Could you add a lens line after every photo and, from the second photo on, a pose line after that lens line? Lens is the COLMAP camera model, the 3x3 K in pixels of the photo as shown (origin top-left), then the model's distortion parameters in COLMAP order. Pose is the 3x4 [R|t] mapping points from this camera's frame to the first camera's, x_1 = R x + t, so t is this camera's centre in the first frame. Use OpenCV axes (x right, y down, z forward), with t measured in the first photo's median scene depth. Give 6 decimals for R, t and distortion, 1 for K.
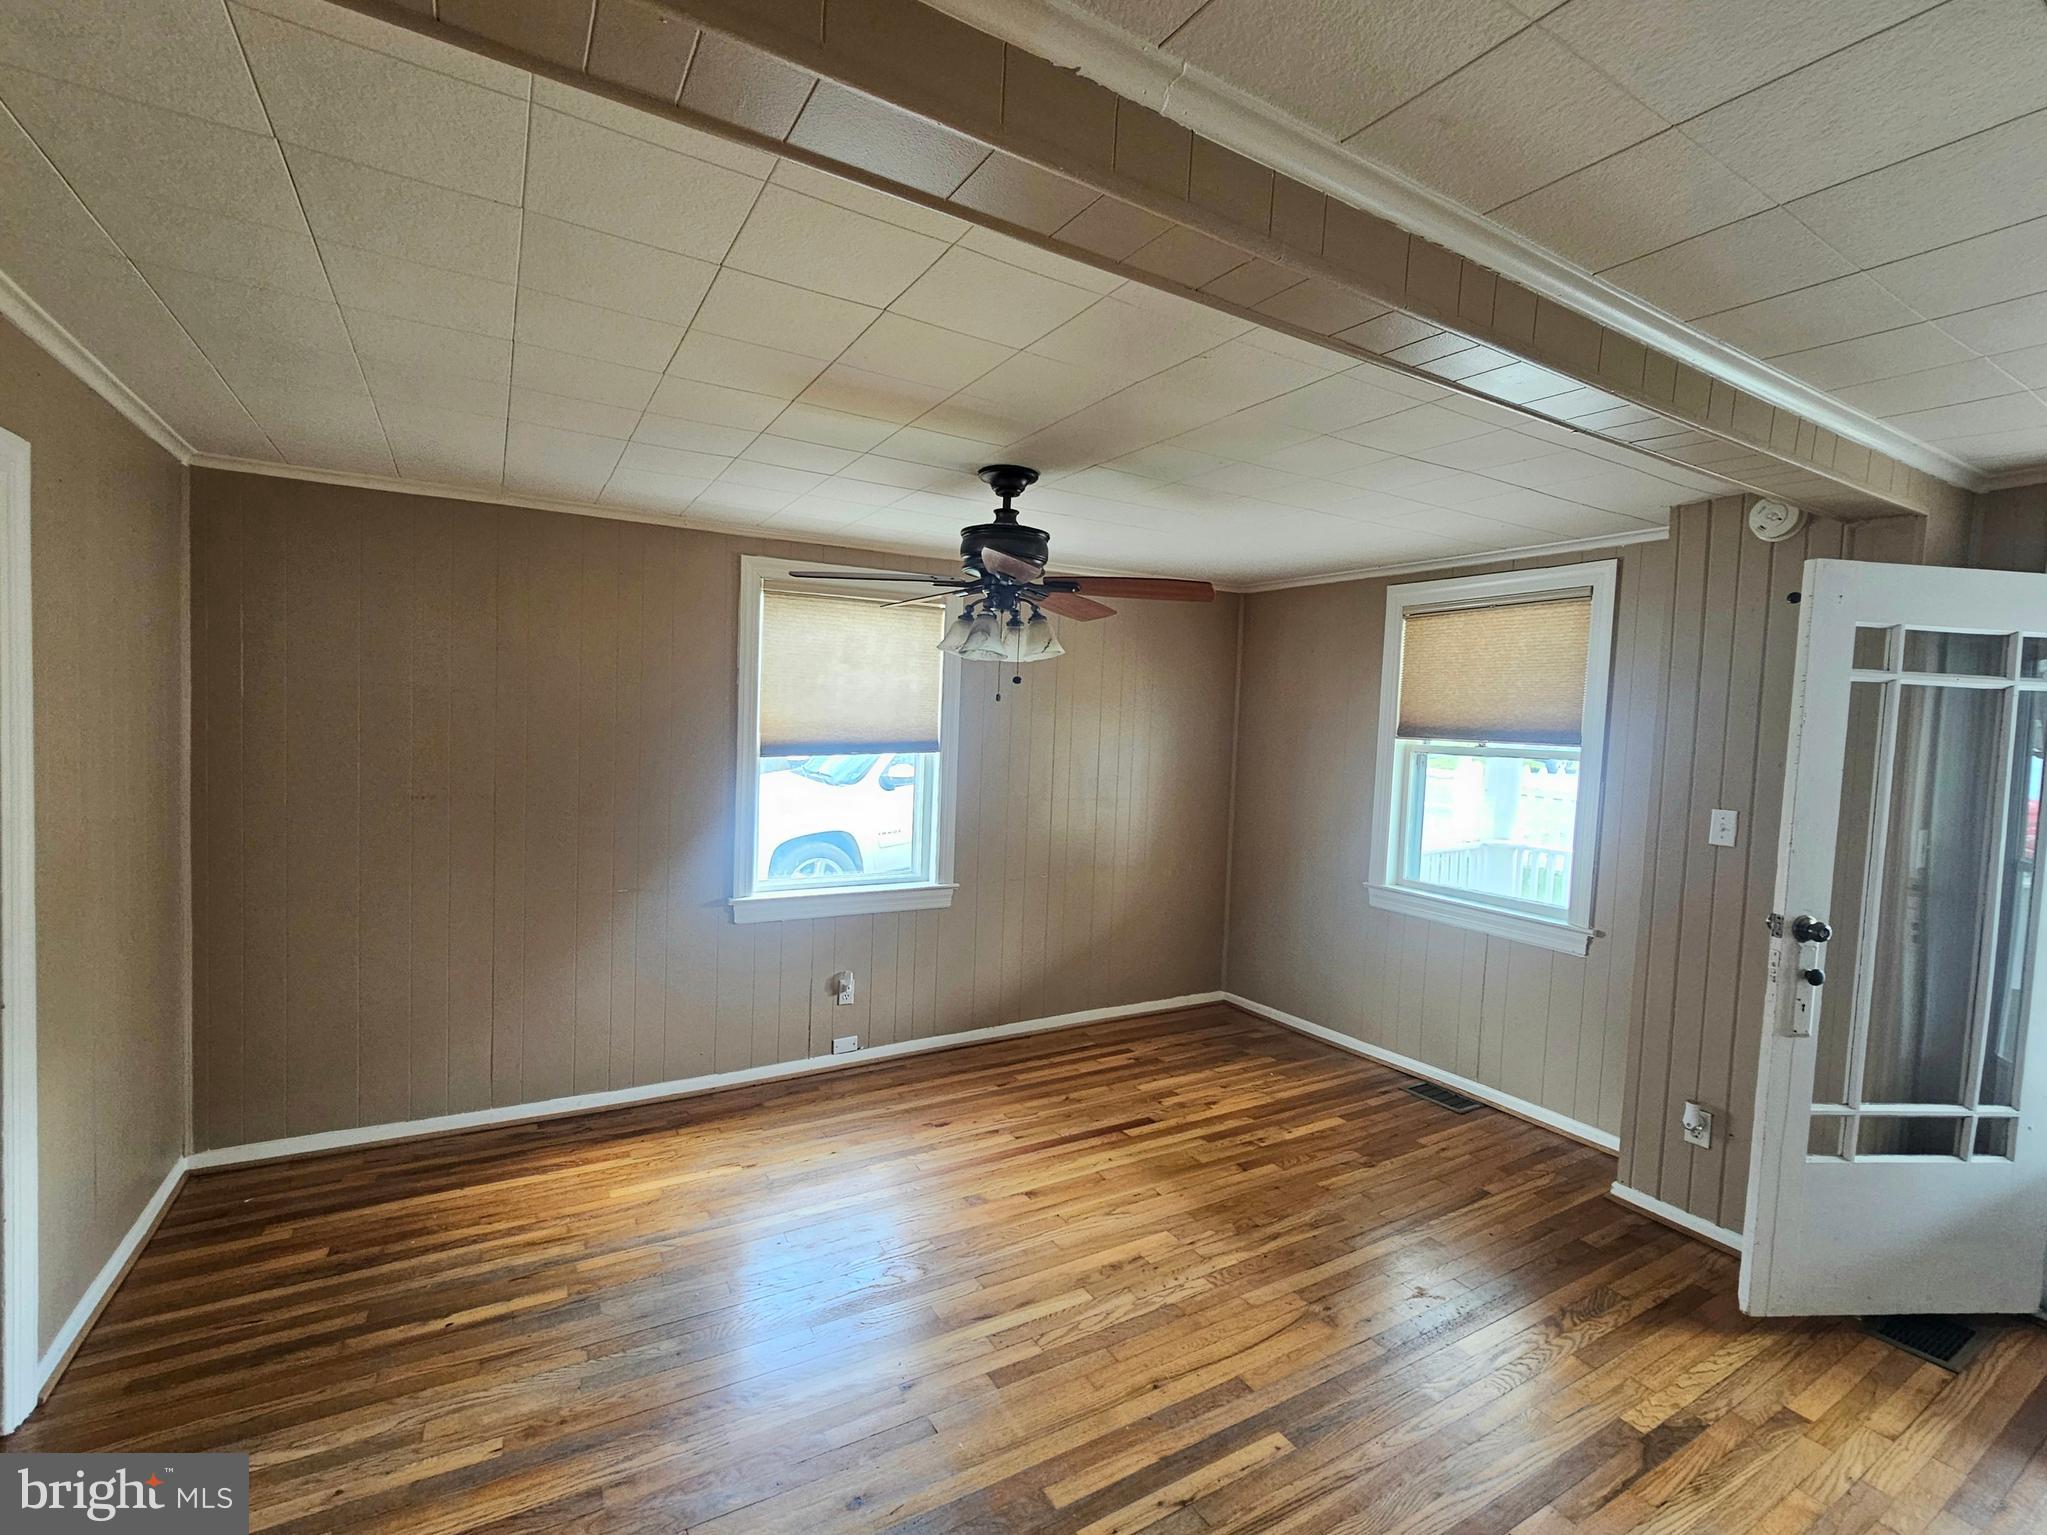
lens RADIAL K [[899.2, 0, 1023.5], [0, 899.2, 767.5], [0, 0, 1]] dist [-0.012467, 0.000158]
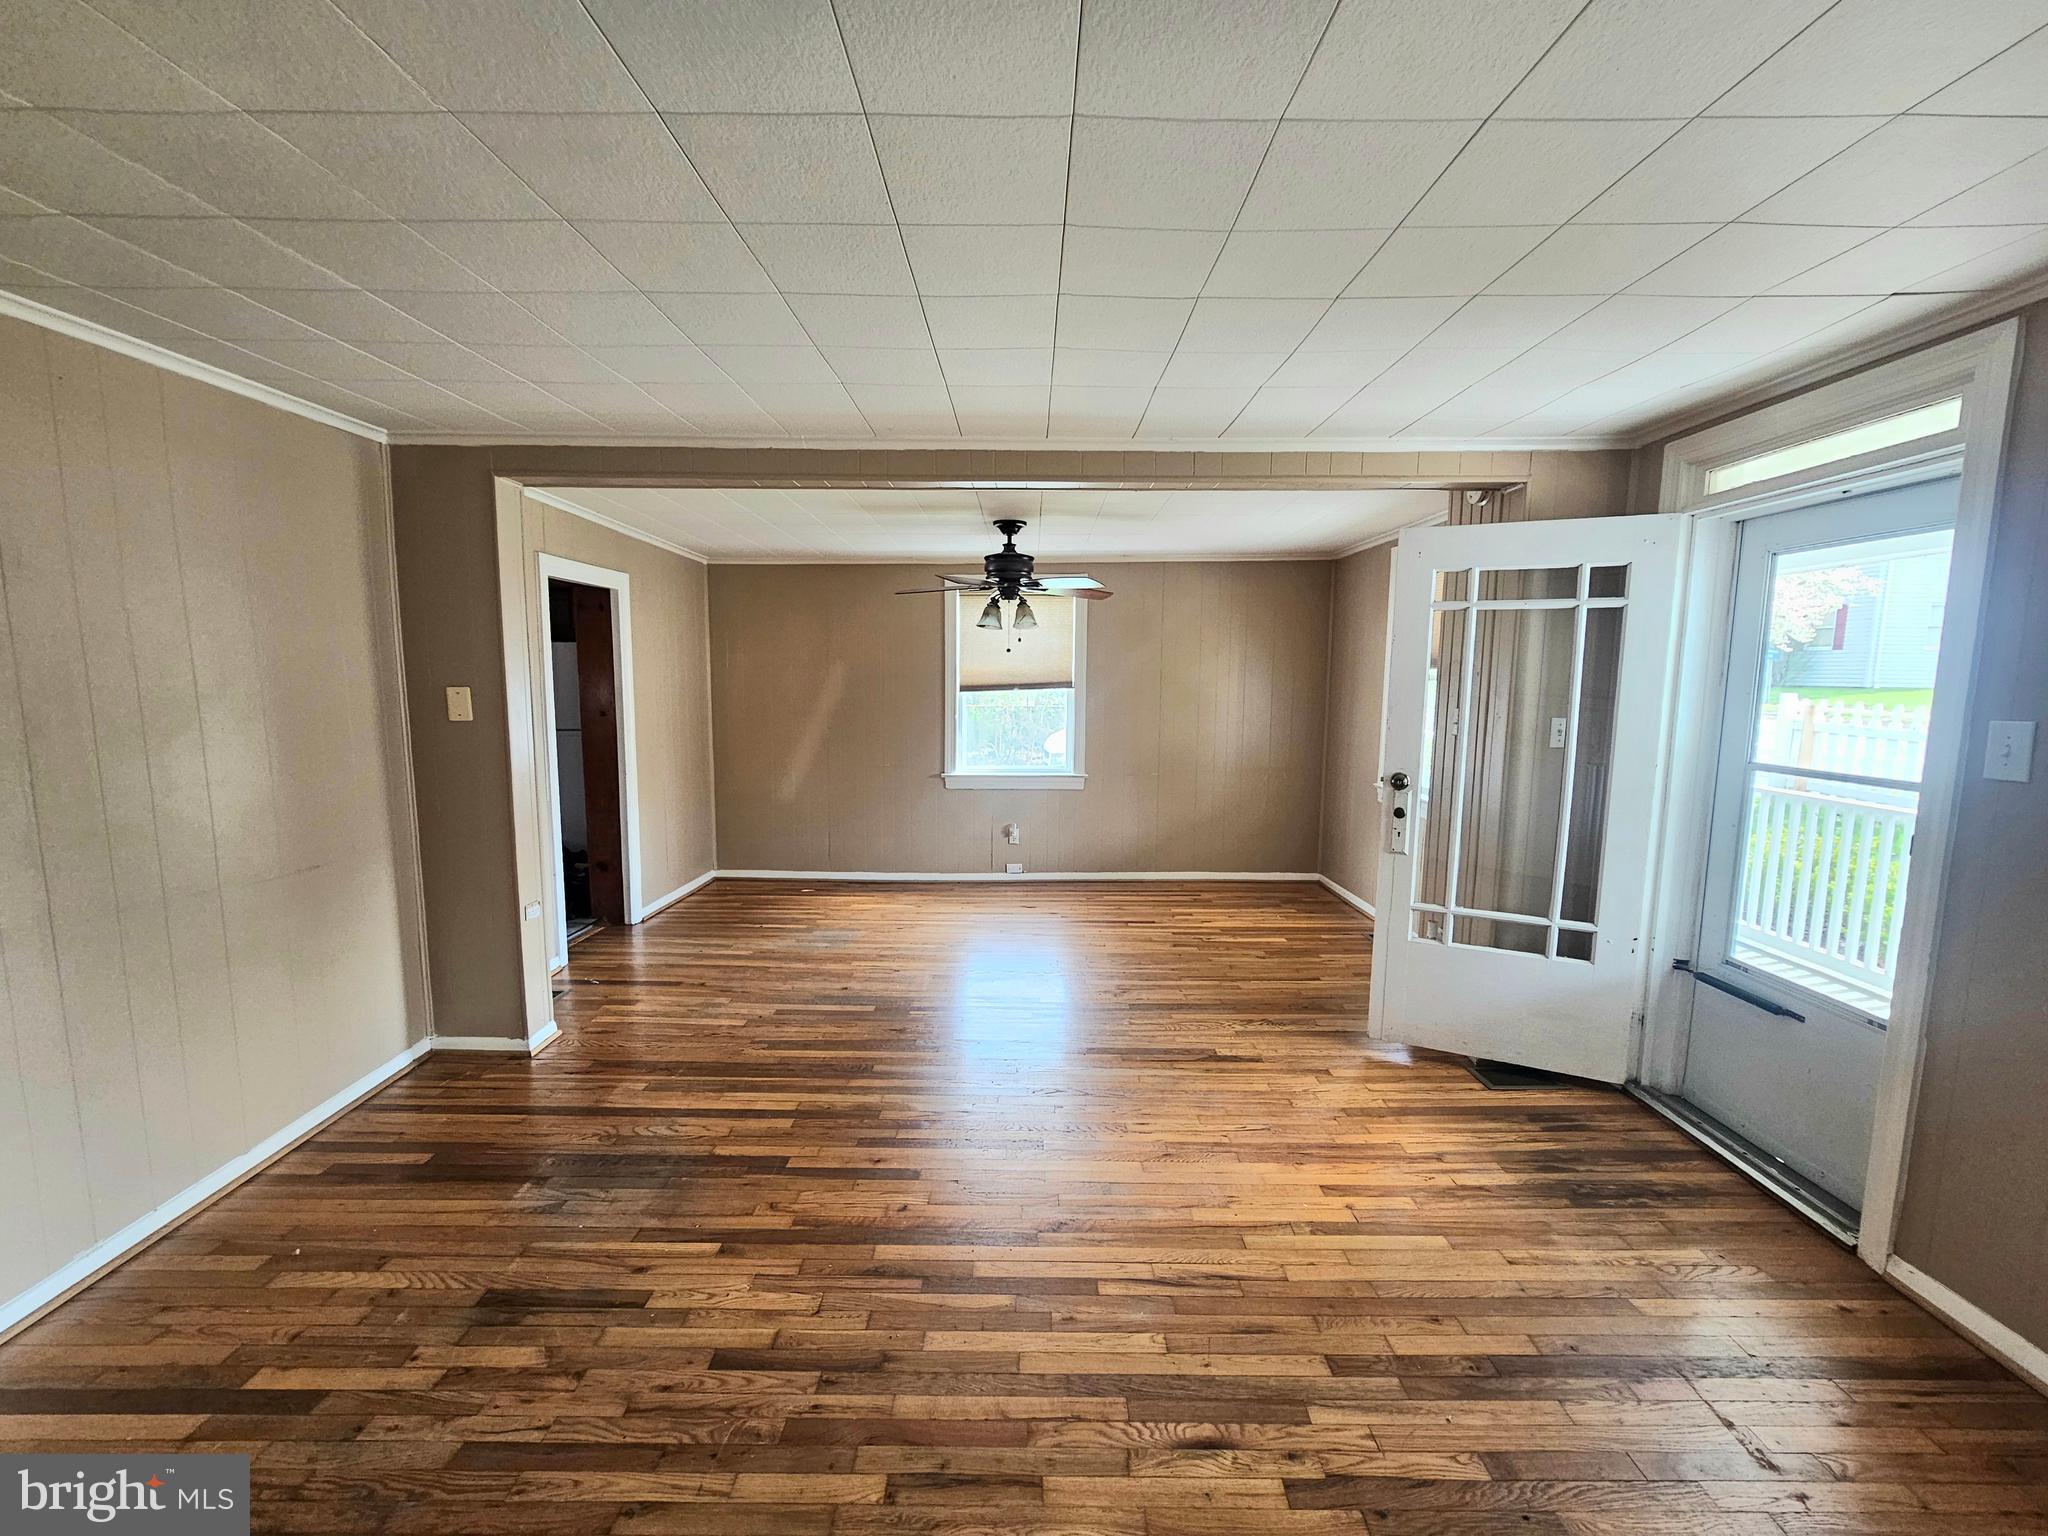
lens RADIAL K [[820.4, 0, 1024.0], [0, 820.4, 768.0], [0, 0, 1]] dist [-0.031227, 0.000040]
pose [[0.859606, 0.025075, -0.510342, 0.851537], [-0.000713, 0.998853, 0.047875, 0.079365], [0.510957, -0.040789, 0.858638, -0.399065]]
